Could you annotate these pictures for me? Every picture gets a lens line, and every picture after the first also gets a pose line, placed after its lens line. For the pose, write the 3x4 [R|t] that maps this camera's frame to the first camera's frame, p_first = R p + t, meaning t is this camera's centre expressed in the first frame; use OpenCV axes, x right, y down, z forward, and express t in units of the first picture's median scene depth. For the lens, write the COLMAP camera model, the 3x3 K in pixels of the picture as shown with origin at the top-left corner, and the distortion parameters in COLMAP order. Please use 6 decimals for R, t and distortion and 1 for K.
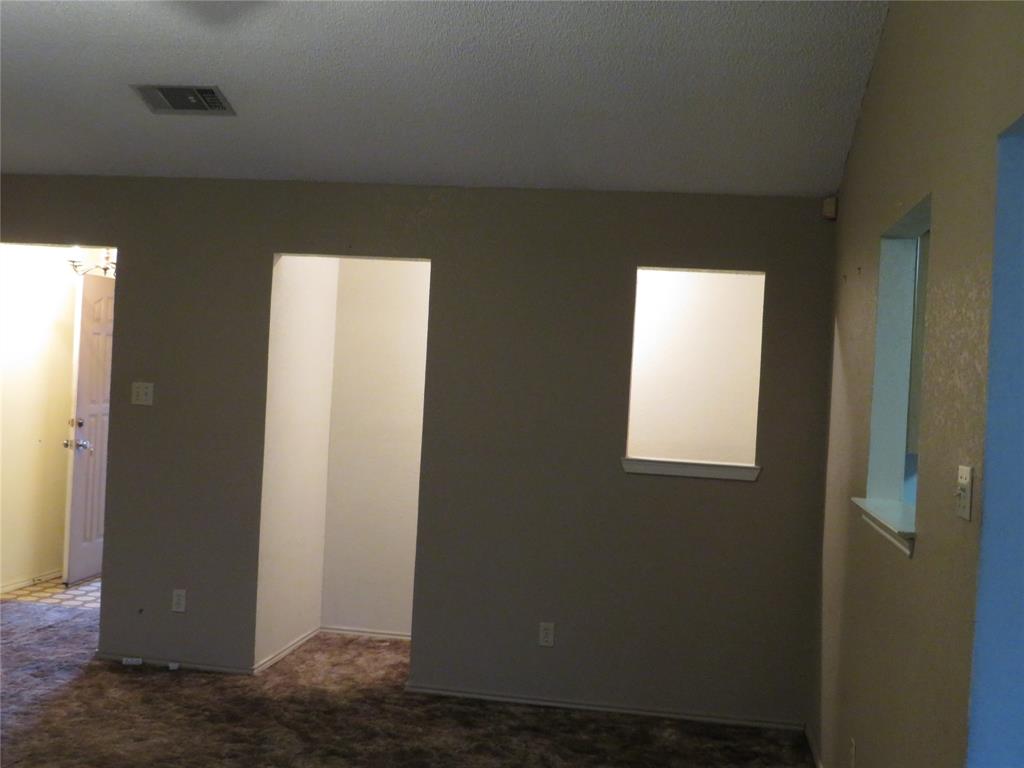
lens RADIAL K [[1163.3, 0, 512.0], [0, 1163.3, 384.0], [0, 0, 1]] dist [-0.064698, 0.038003]
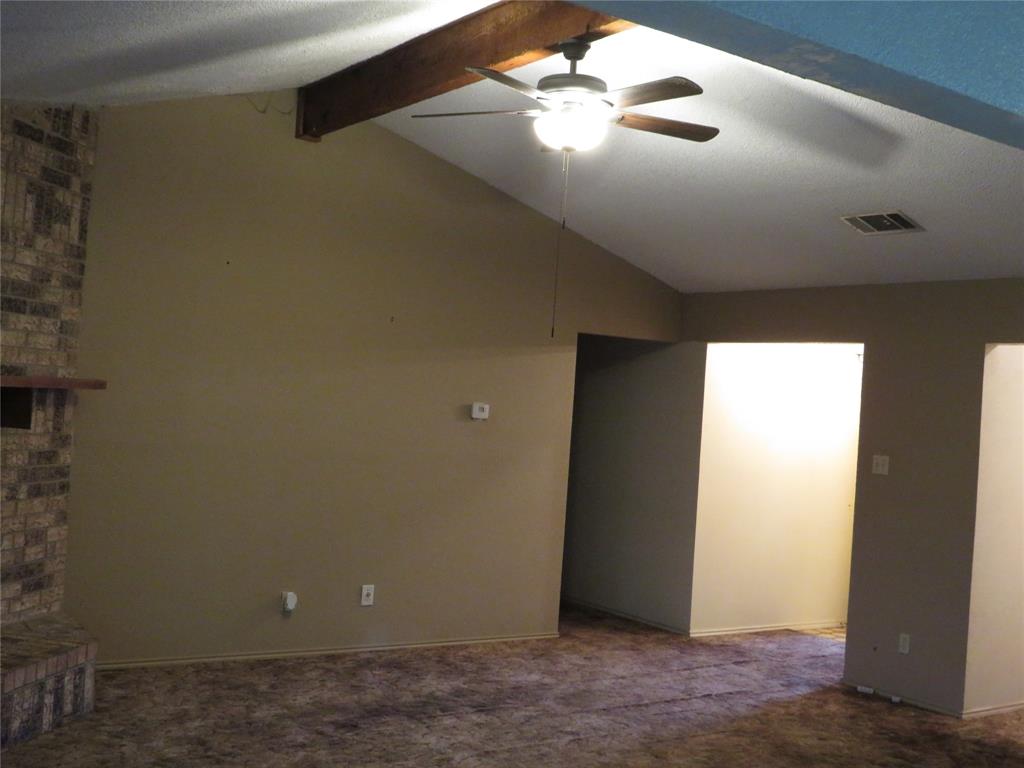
lens RADIAL K [[1163.3, 0, 512.0], [0, 1163.3, 384.0], [0, 0, 1]] dist [-0.064698, 0.038003]
pose [[0.681909, -0.019698, -0.731172, 0.300661], [-0.035193, 0.997596, -0.059697, 0.009764], [0.730590, 0.066441, 0.679576, -0.097006]]
